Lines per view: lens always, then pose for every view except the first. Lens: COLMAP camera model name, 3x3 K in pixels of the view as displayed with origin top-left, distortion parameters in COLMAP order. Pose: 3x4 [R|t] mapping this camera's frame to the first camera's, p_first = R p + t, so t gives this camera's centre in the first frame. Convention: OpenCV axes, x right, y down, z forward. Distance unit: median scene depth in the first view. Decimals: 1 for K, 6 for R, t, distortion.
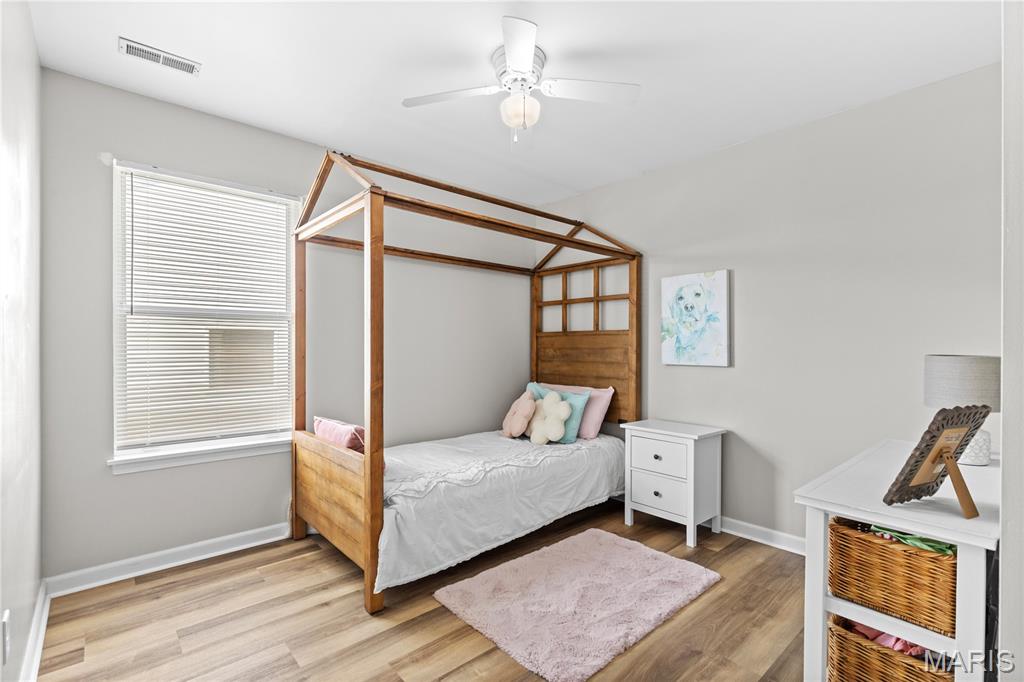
lens RADIAL K [[469.0, 0, 512.7], [0, 469.0, 348.0], [0, 0, 1]] dist [-0.001526, -0.000609]
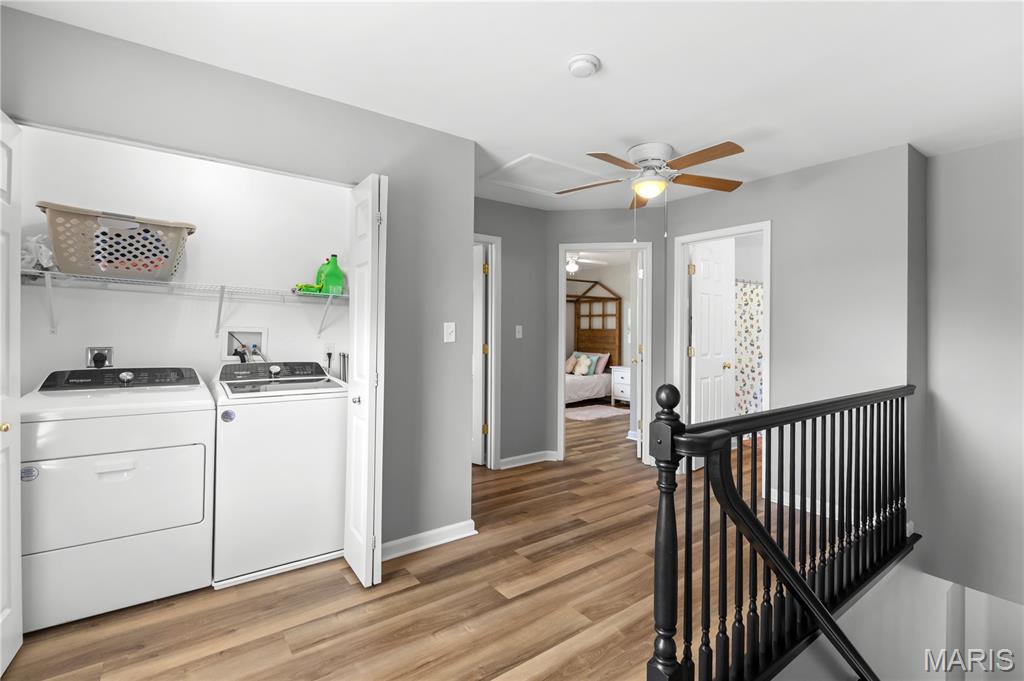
lens RADIAL K [[469.0, 0, 516.4], [0, 469.0, 334.7], [0, 0, 1]] dist [-0.001526, -0.000609]
pose [[0.996327, 0.002605, -0.085587, -0.052657], [-0.001785, 0.999952, 0.009660, -0.031006], [0.085608, -0.009472, 0.996284, -1.406270]]
